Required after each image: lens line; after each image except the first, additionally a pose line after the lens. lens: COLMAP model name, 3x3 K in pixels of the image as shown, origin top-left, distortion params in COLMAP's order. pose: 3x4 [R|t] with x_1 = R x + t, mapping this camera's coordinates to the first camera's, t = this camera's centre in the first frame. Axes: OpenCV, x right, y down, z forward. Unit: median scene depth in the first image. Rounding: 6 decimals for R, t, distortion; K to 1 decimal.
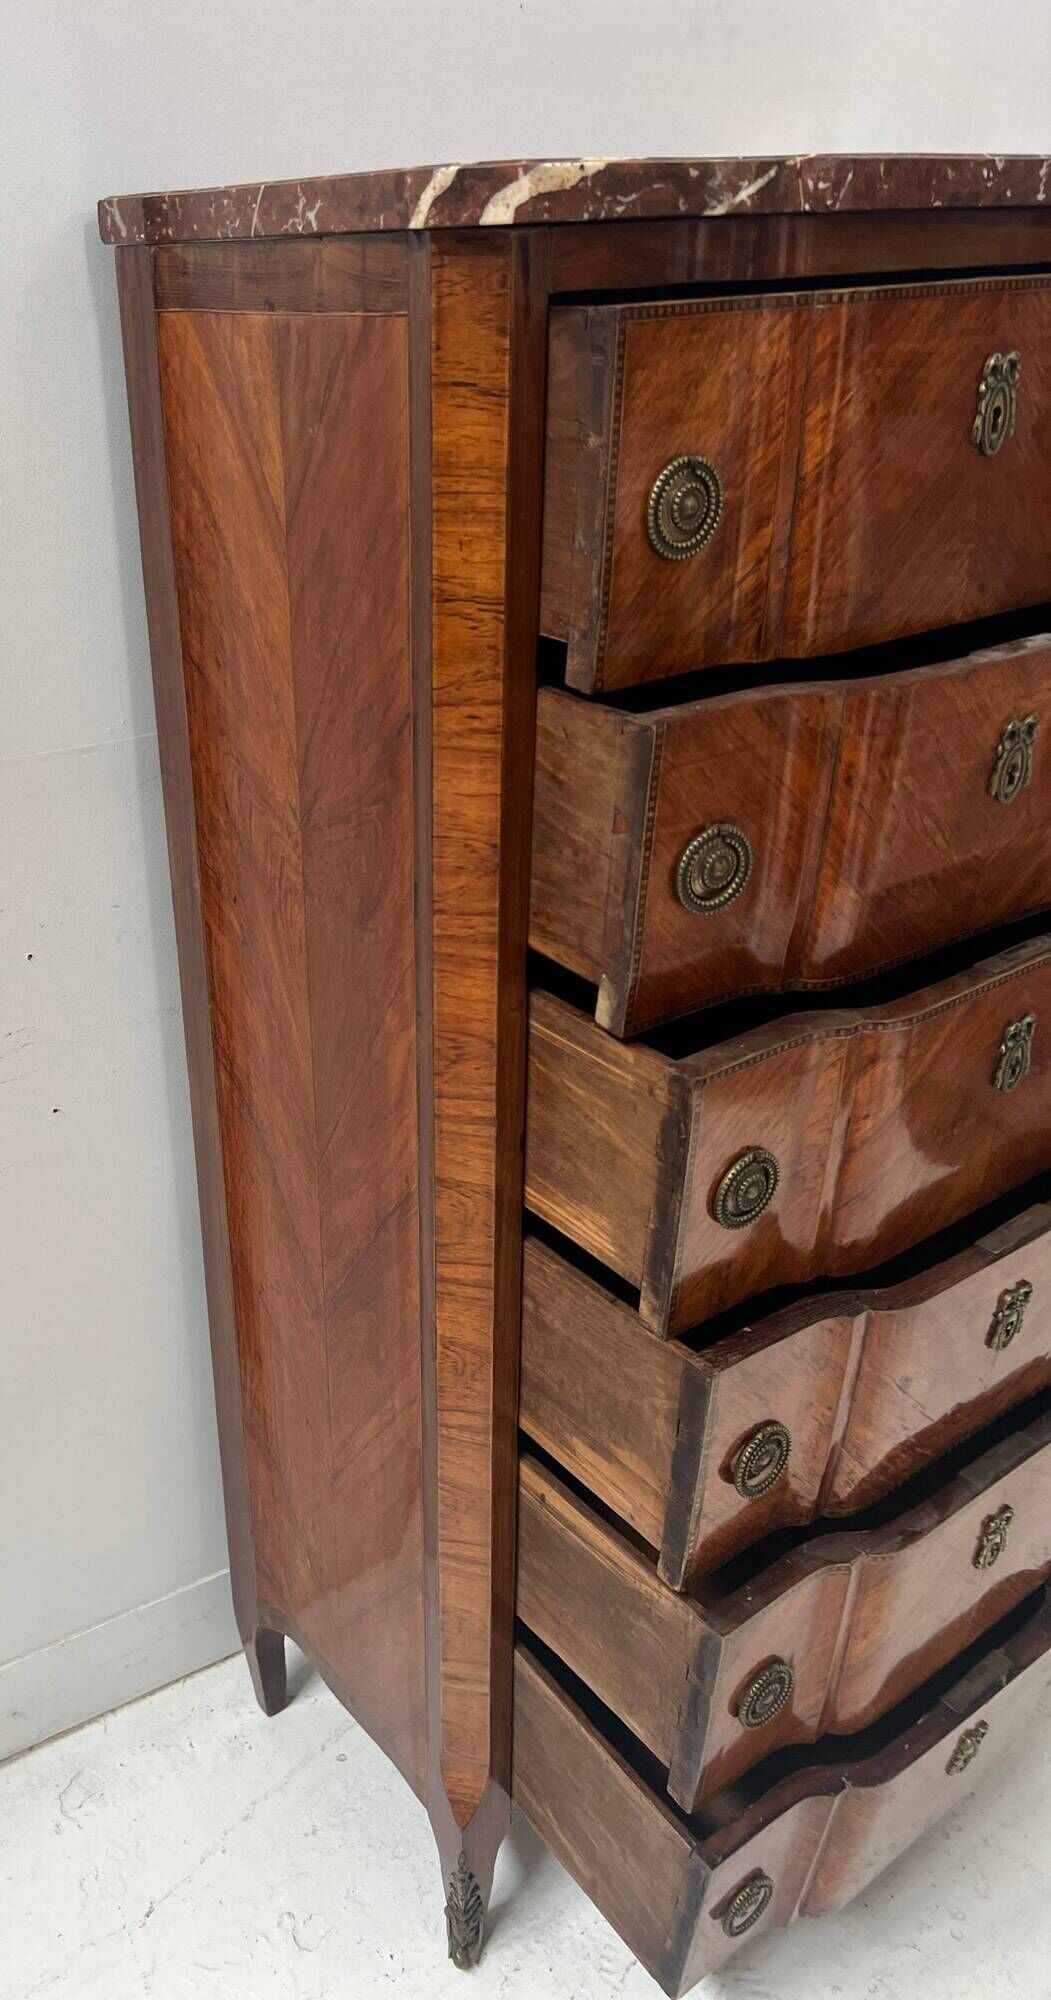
lens RADIAL K [[1469.6, 0, 324.1], [0, 1469.6, 1007.3], [0, 0, 1]] dist [0.050928, -0.080966]
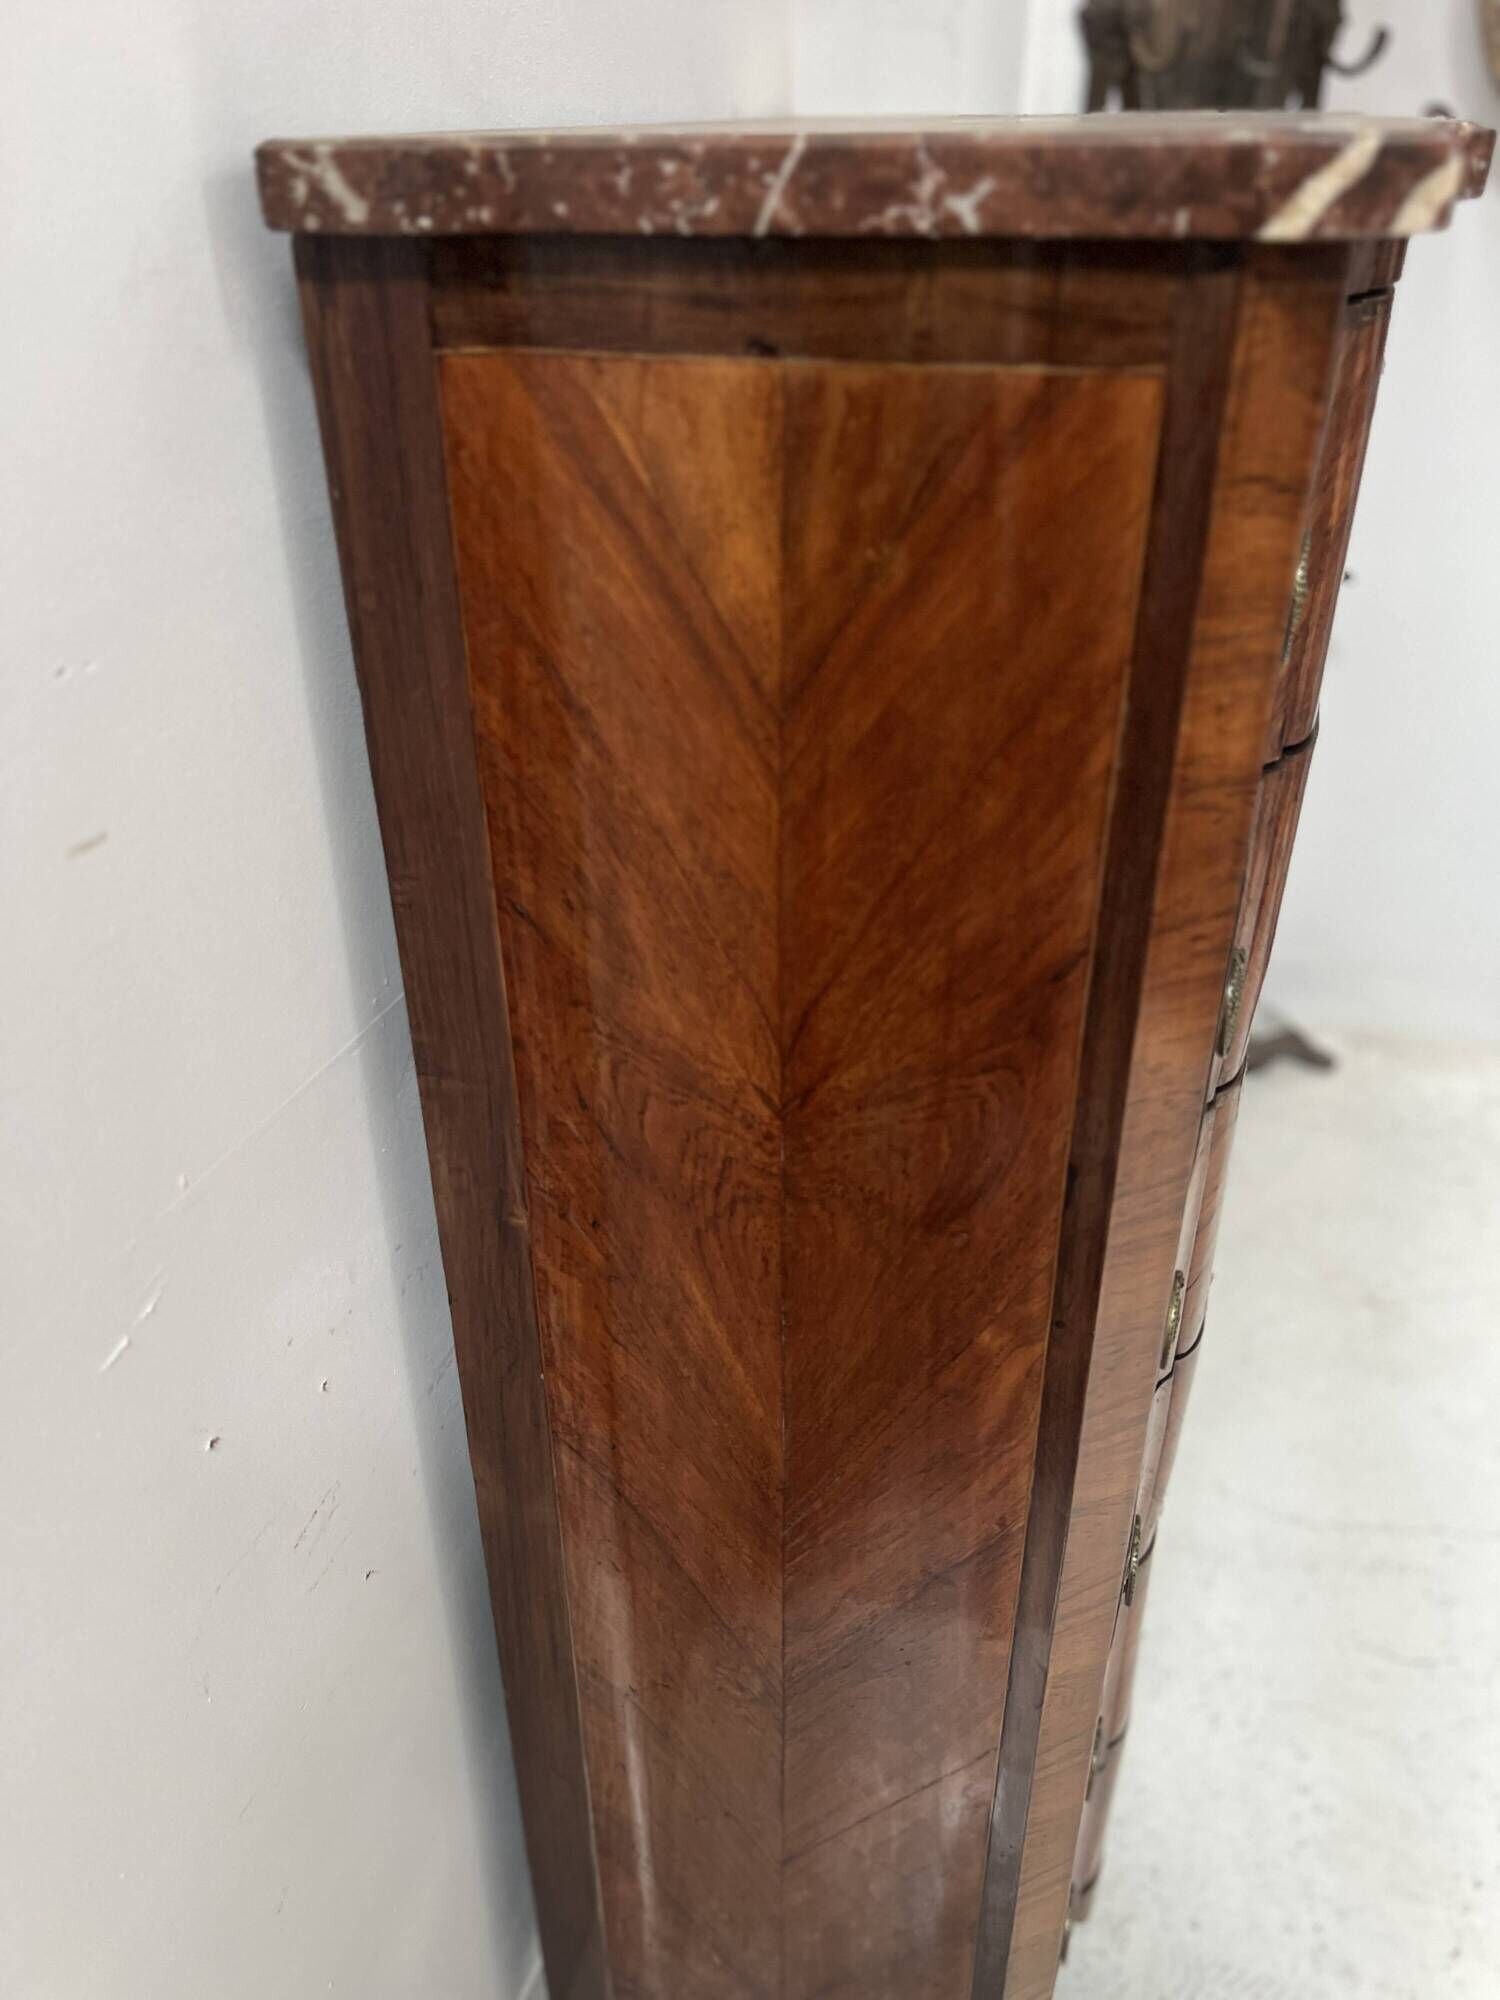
lens RADIAL K [[1422.1, 0, 748.9], [0, 1422.1, 948.2], [0, 0, 1]] dist [0.115471, -0.190659]
pose [[0.775023, -0.282311, 0.565367, -0.422511], [0.268171, 0.957039, 0.110271, -0.308049], [-0.572209, 0.066152, 0.817435, 0.545947]]
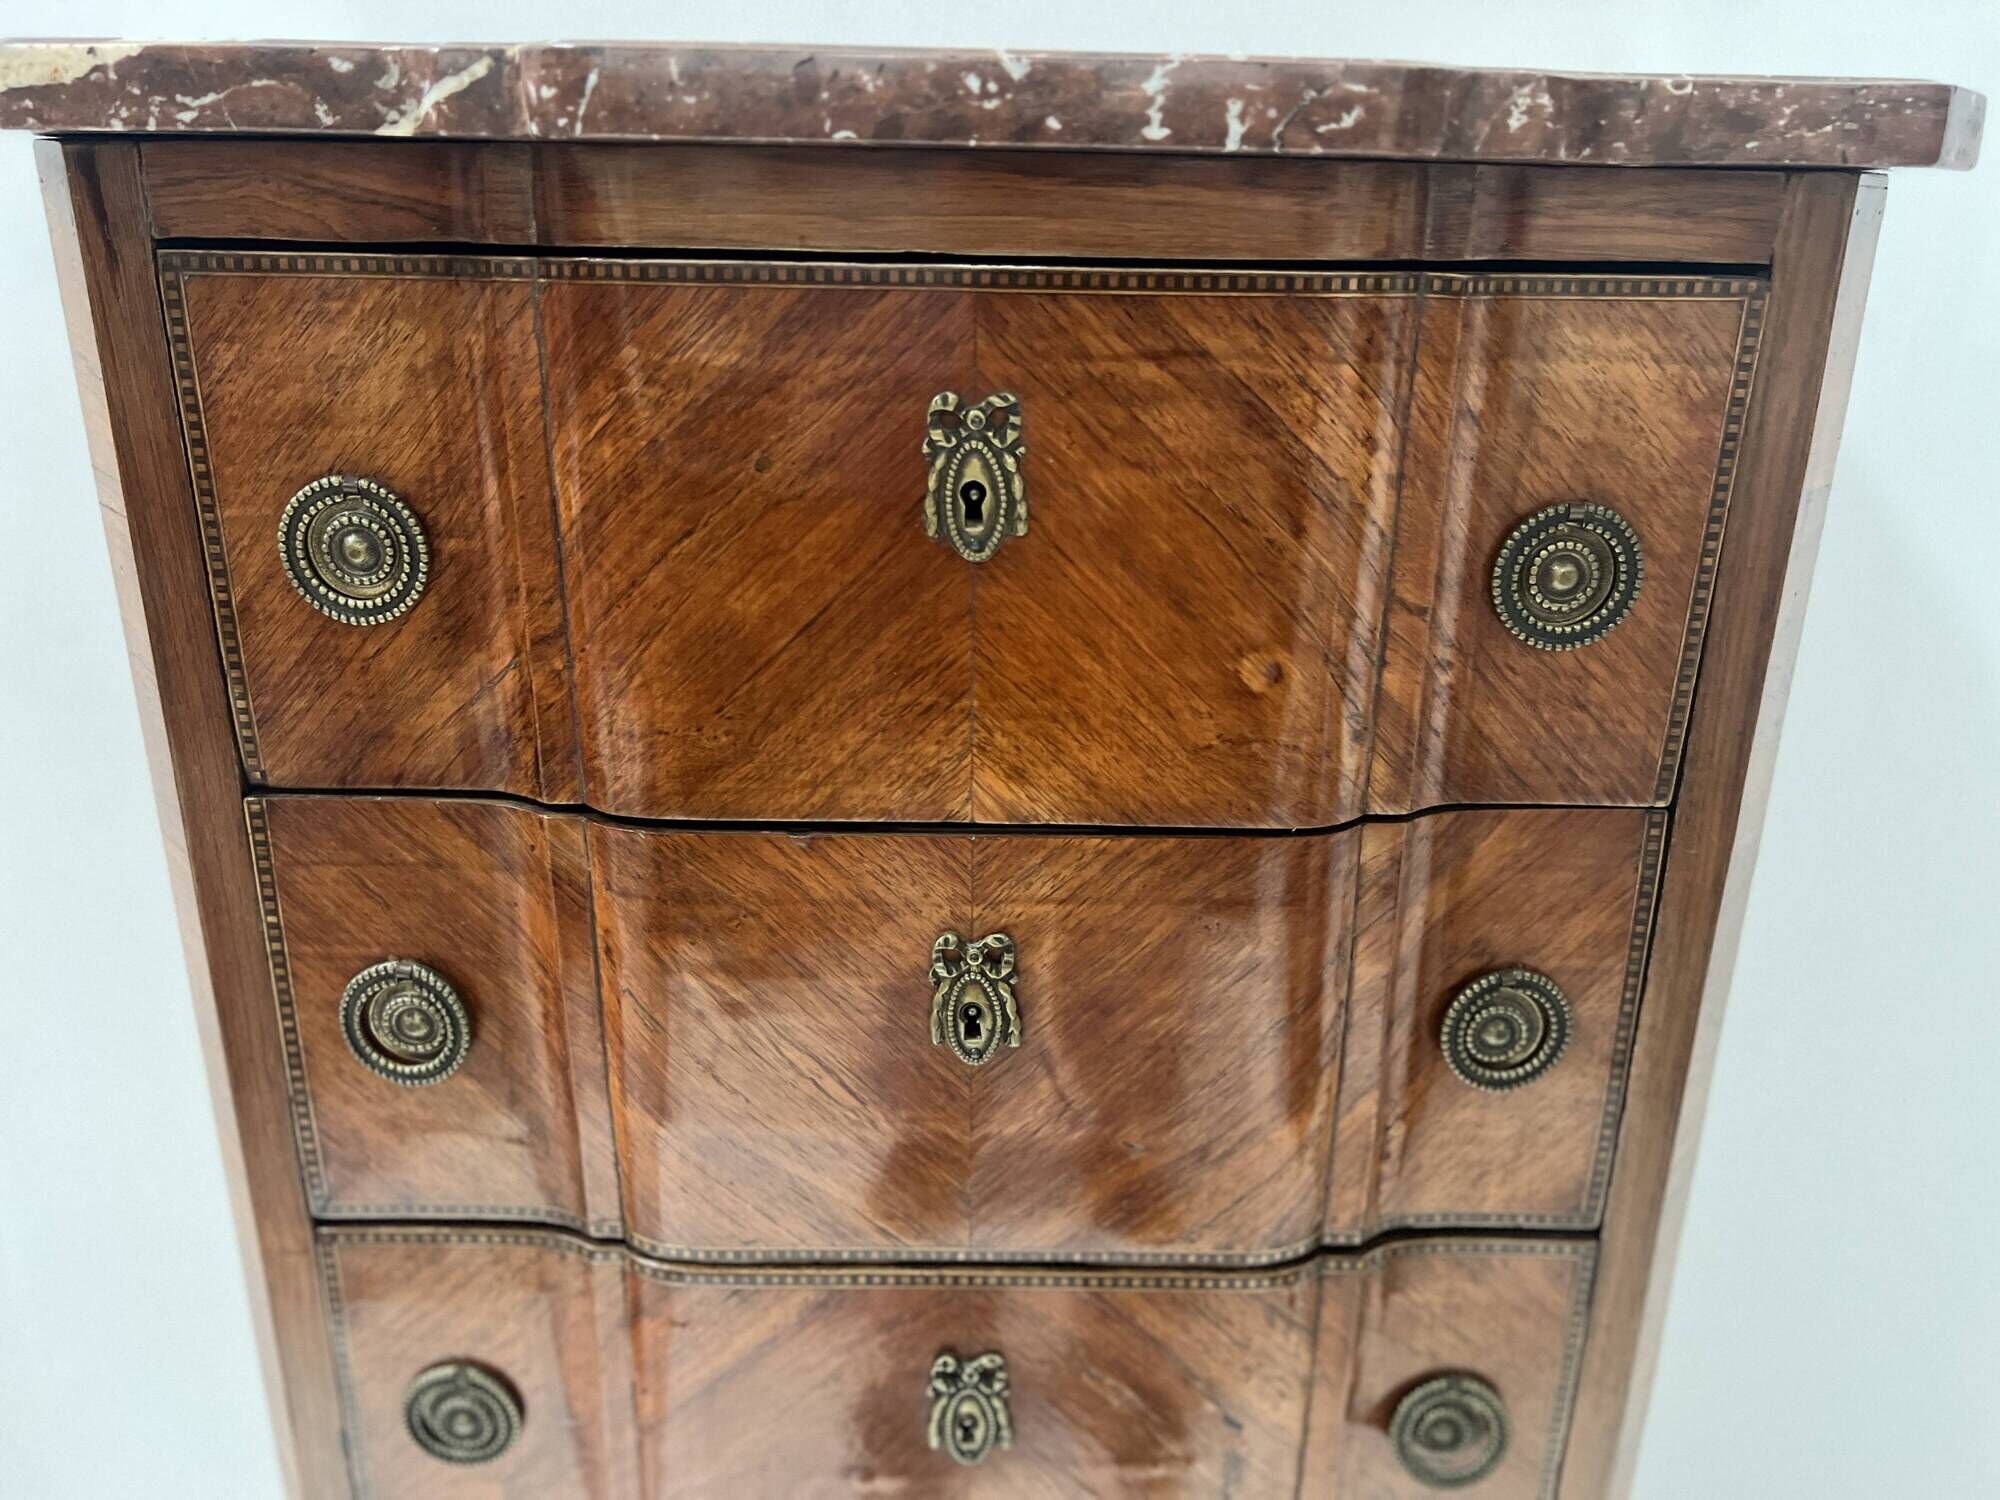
lens RADIAL K [[1549.8, 0, 1011.8], [0, 1549.8, 759.4], [0, 0, 1]] dist [0.029196, -0.050807]
pose [[0.840838, 0.242676, -0.483839, 0.708986], [-0.291776, 0.956091, -0.027521, -0.295339], [0.455915, 0.164314, 0.874724, 0.512499]]
